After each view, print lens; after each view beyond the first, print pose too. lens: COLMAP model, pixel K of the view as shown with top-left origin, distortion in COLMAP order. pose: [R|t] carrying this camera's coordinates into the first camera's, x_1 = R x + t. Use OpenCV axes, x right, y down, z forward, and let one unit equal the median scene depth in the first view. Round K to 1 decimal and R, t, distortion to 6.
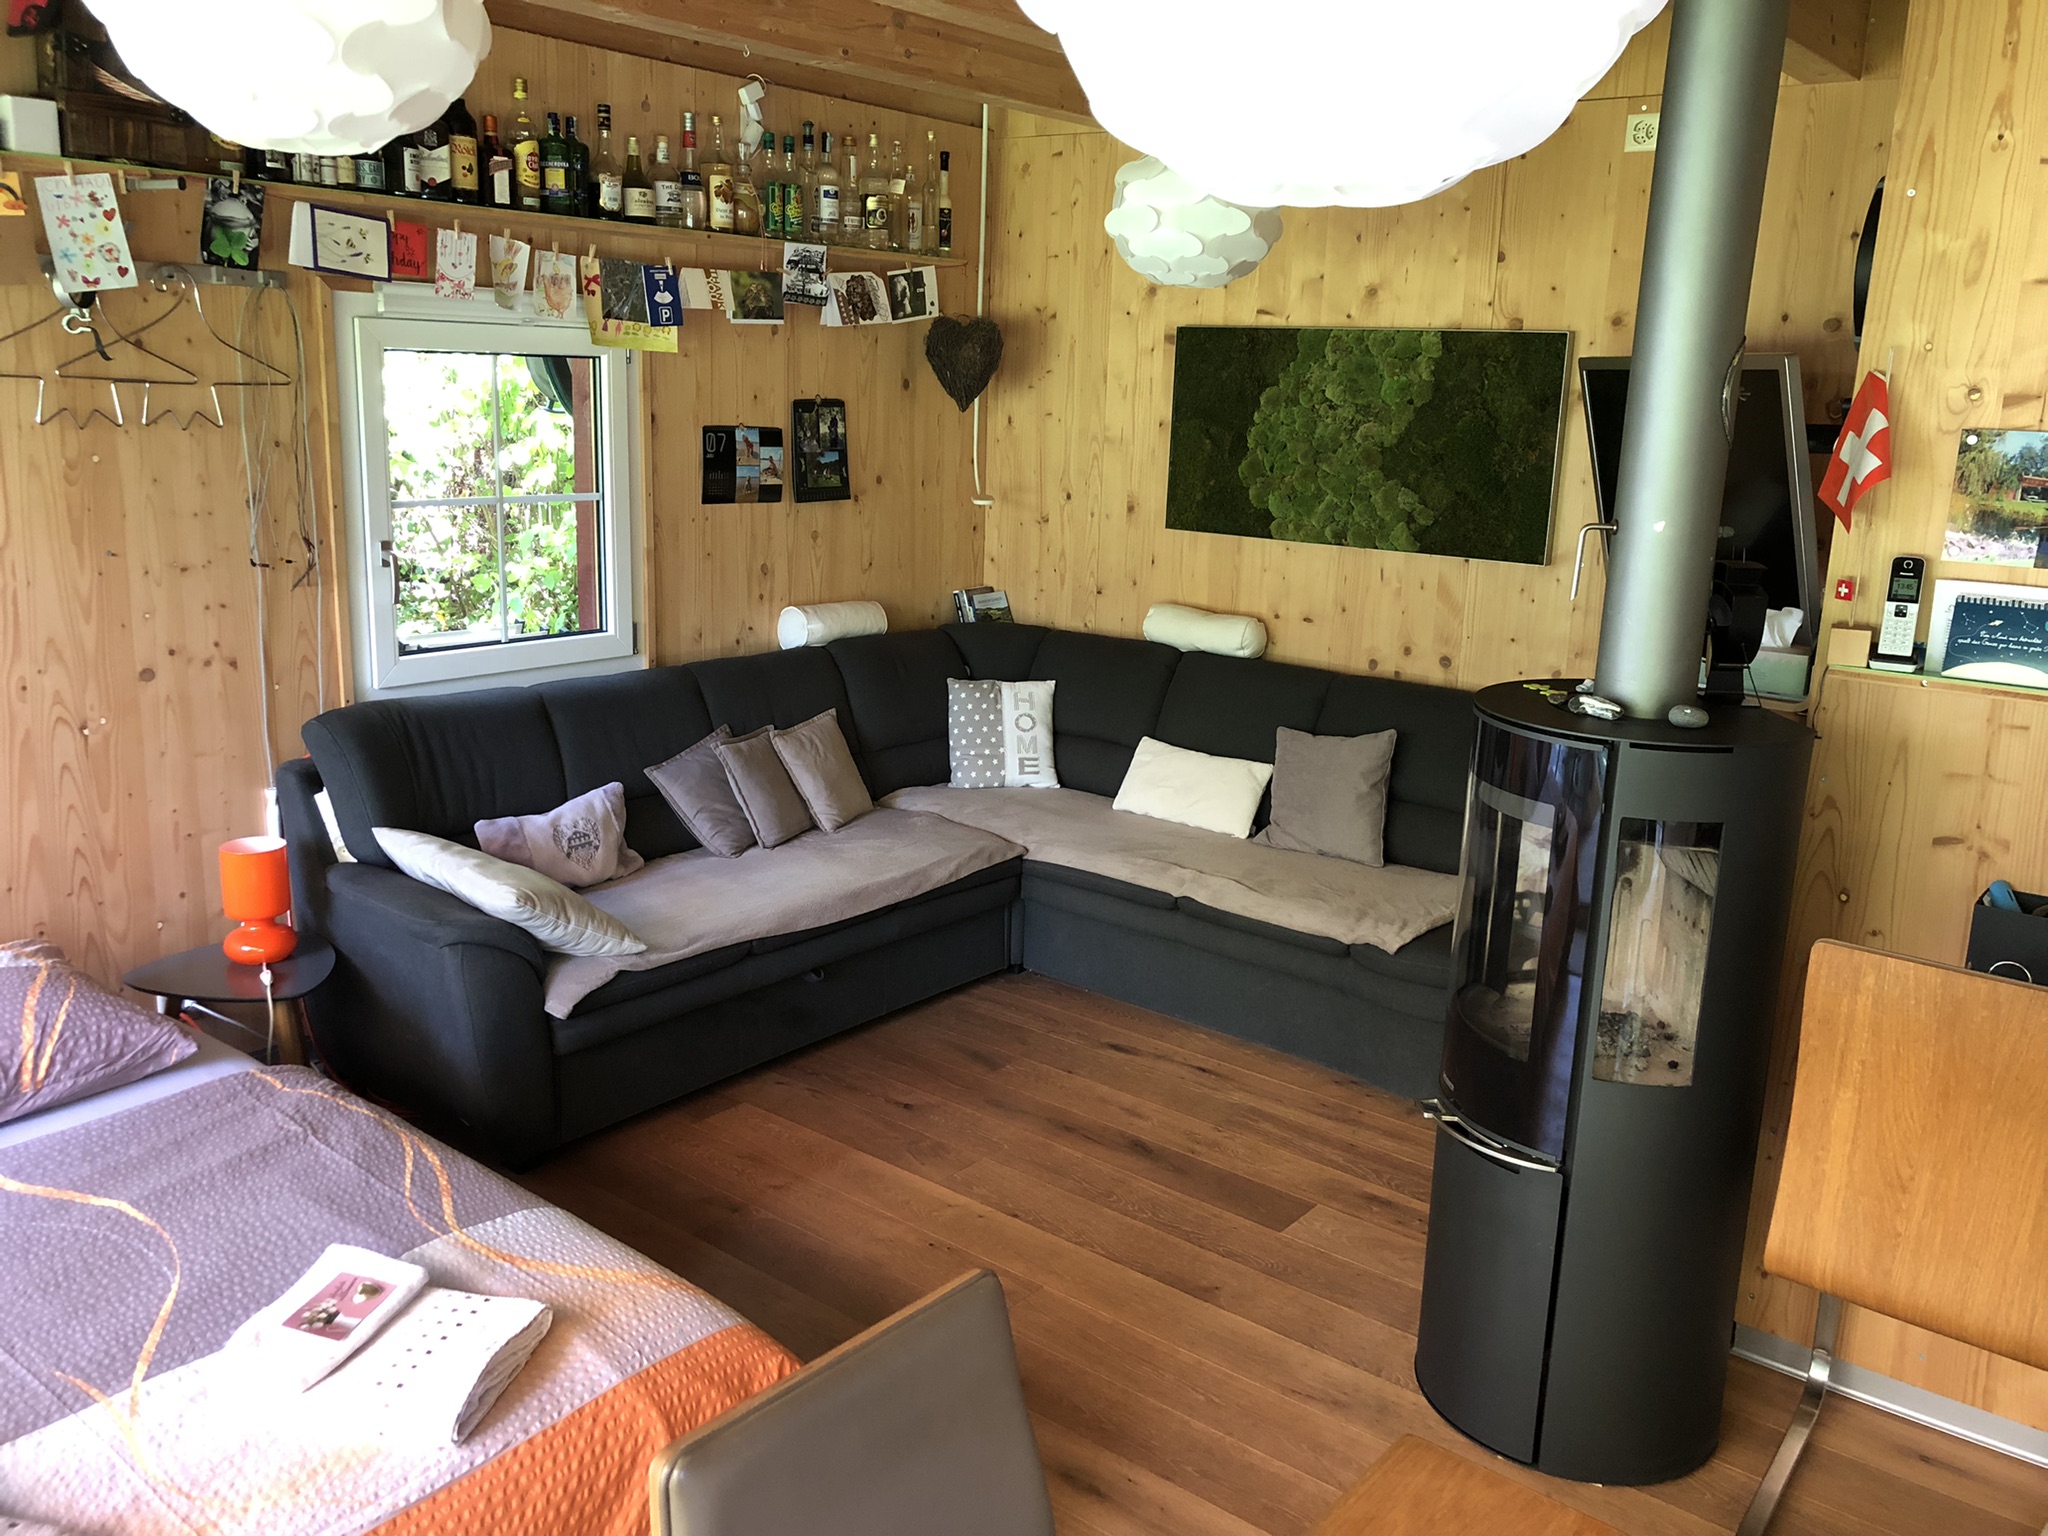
lens RADIAL K [[1651.5, 0, 1018.8], [0, 1651.5, 762.9], [0, 0, 1]] dist [0.005562, -0.016865]
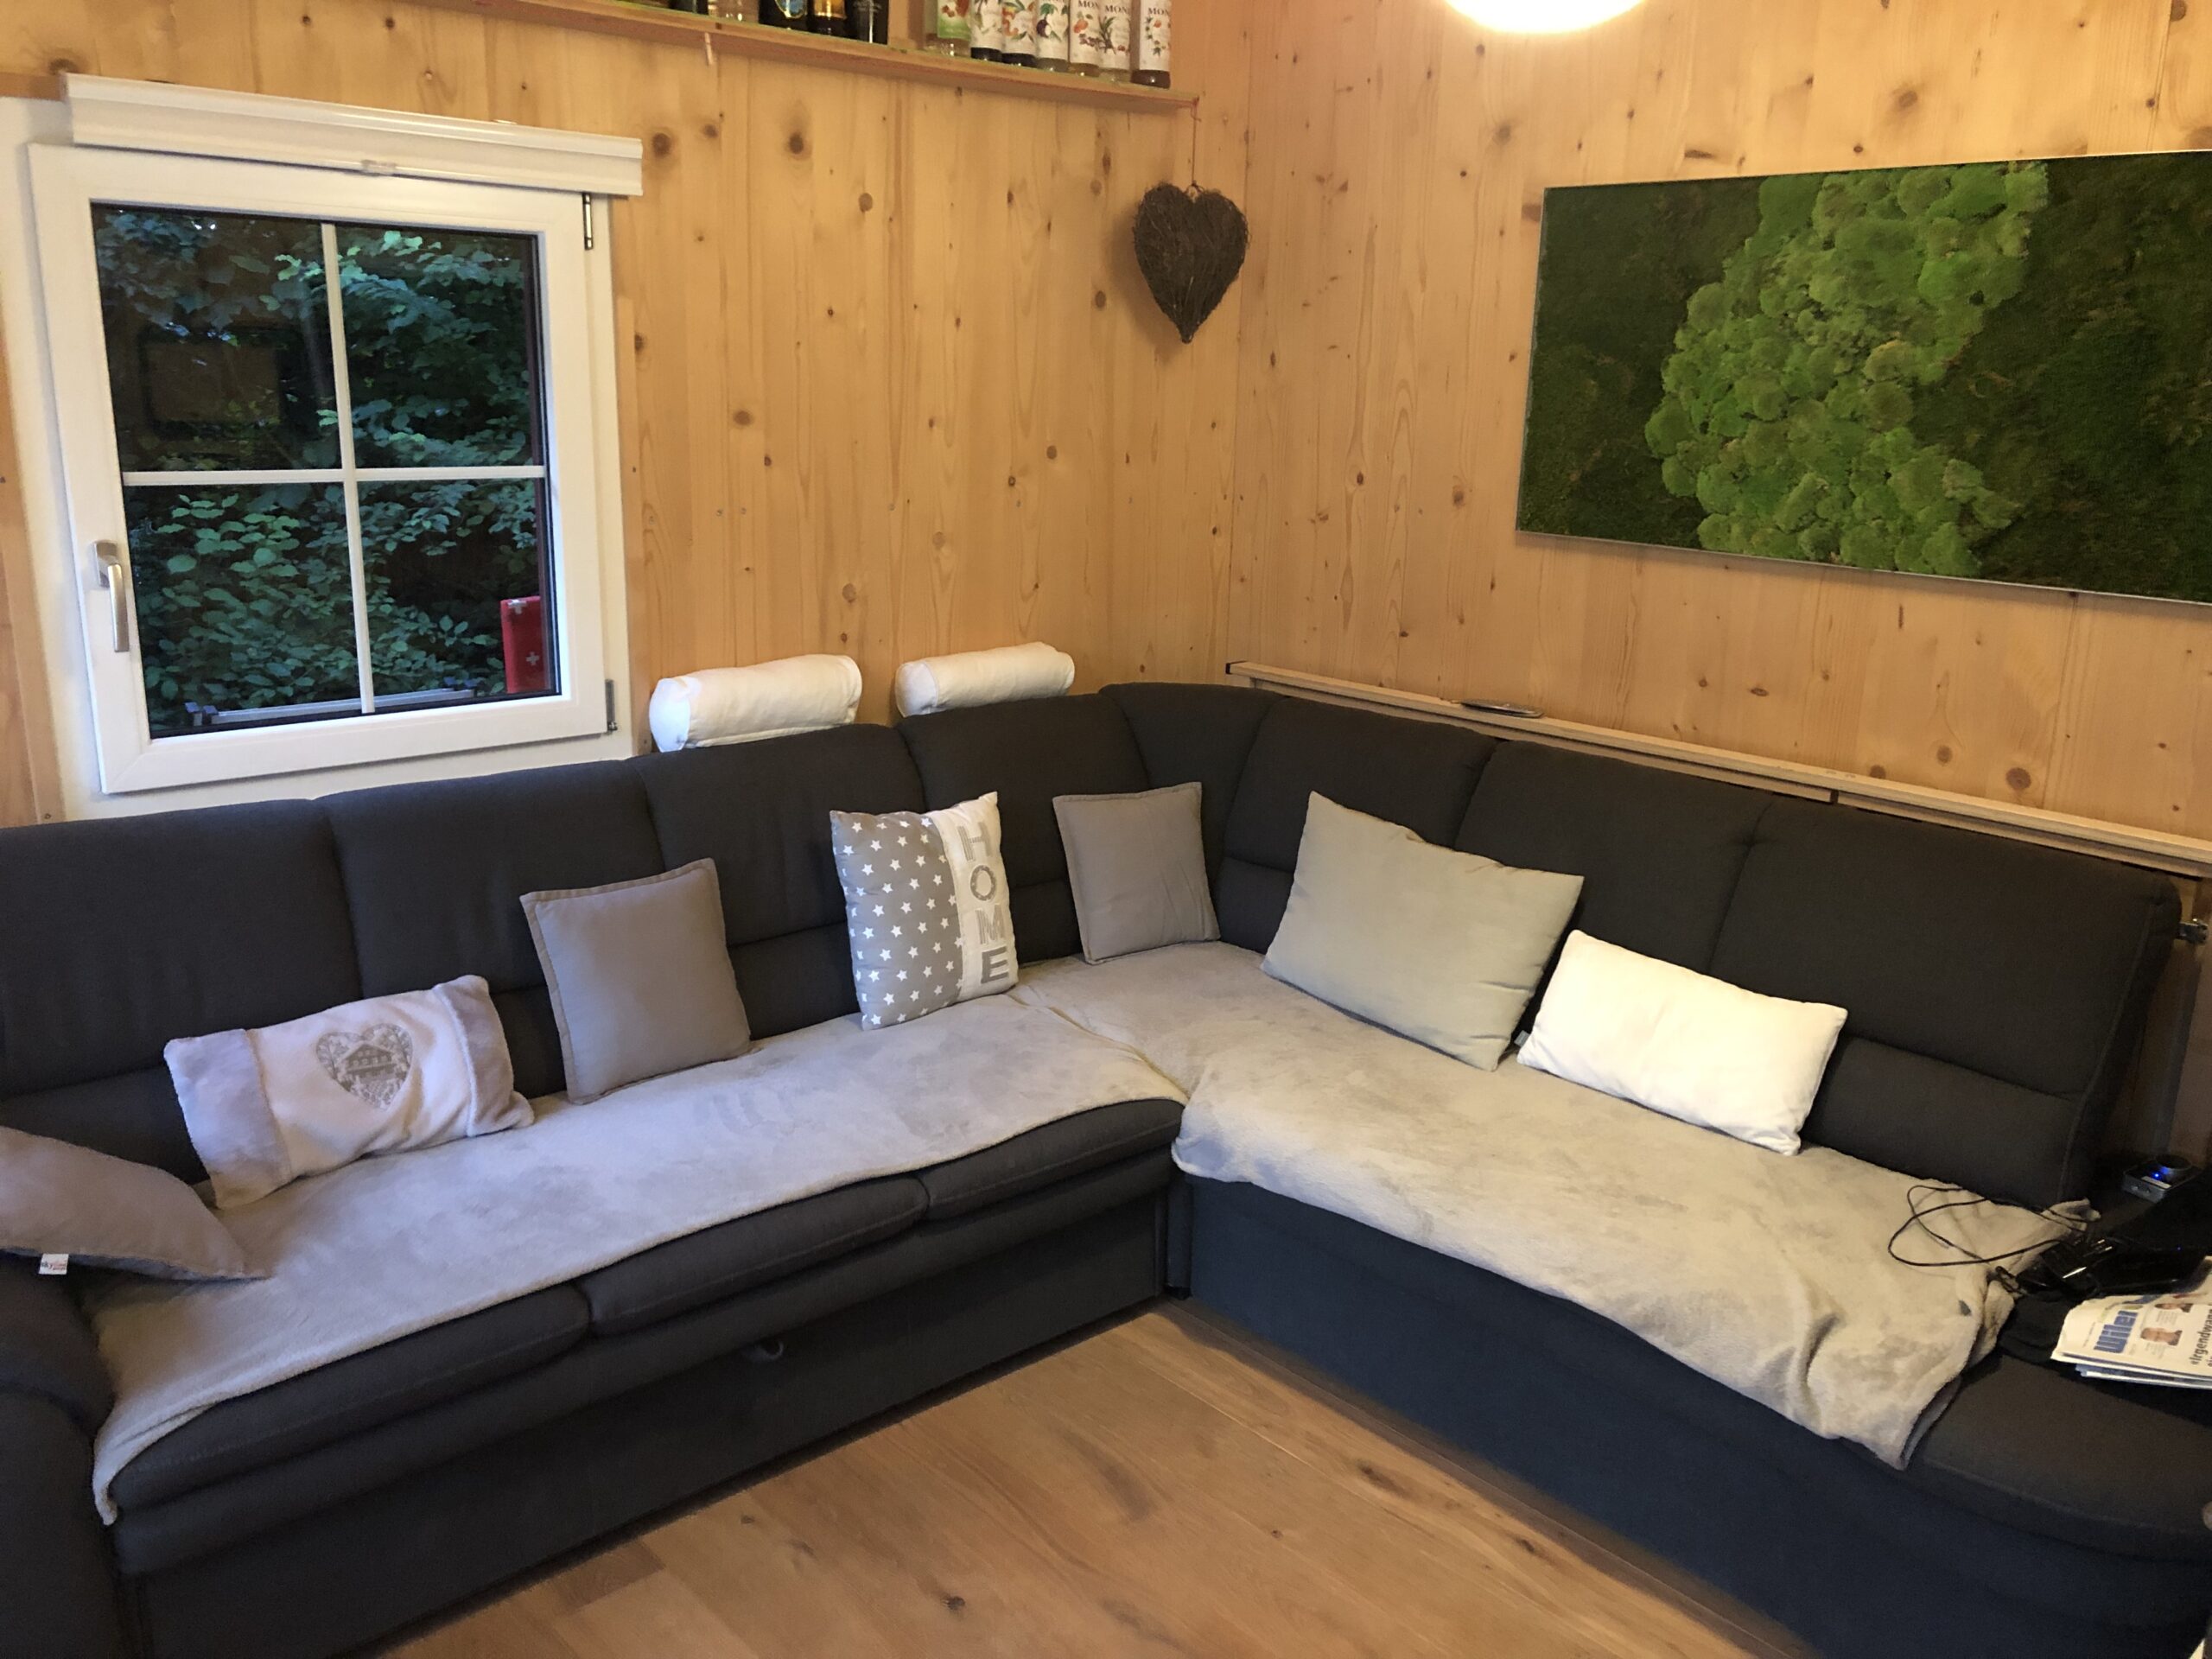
lens RADIAL K [[1783.8, 0, 1095.1], [0, 1783.8, 824.0], [0, 0, 1]] dist [0.005562, -0.016865]
pose [[0.985634, 0.033206, -0.165599, 0.059735], [-0.030196, 0.999330, 0.020664, -0.054393], [0.166175, -0.015367, 0.985977, 0.406351]]
